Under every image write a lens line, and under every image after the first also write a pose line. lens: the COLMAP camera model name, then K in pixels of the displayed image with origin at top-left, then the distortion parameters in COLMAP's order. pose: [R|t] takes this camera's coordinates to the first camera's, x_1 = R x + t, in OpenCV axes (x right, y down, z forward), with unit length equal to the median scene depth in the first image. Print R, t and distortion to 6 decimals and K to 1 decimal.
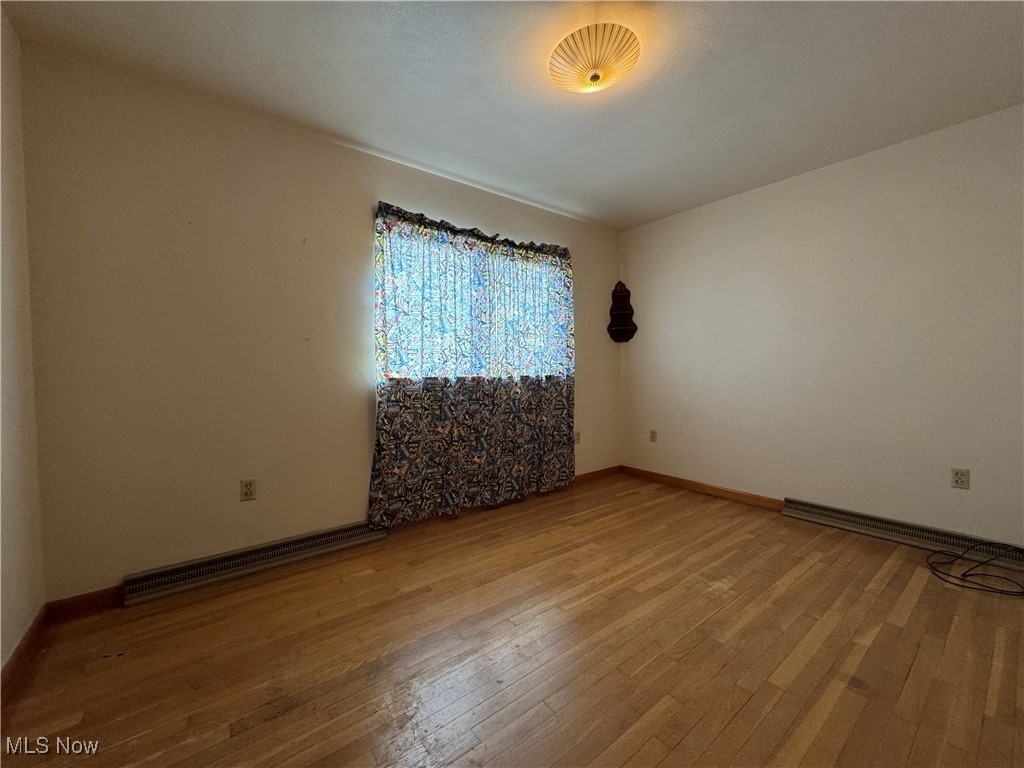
lens RADIAL K [[407.0, 0, 511.4], [0, 407.0, 383.1], [0, 0, 1]] dist [-0.006113, -0.000024]
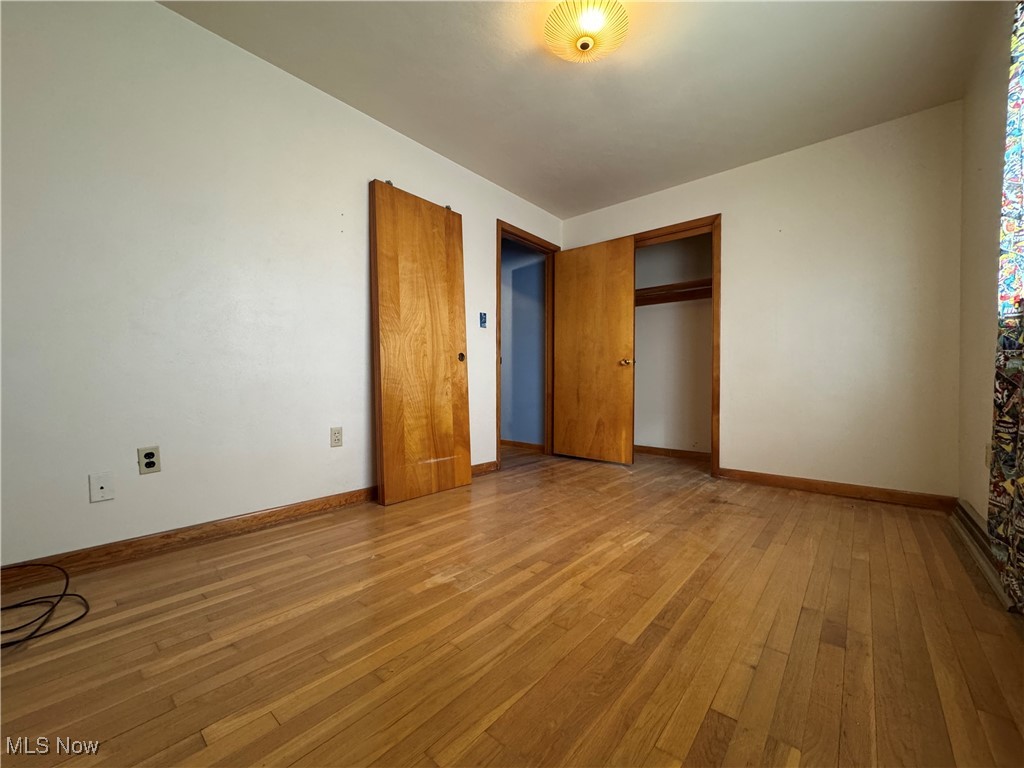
lens RADIAL K [[407.0, 0, 511.4], [0, 407.0, 383.1], [0, 0, 1]] dist [-0.006113, -0.000024]
pose [[-0.980562, 0.006156, -0.196113, 0.503907], [-0.001115, 0.999317, 0.036945, 0.086983], [0.196206, 0.036445, -0.979885, 1.679145]]
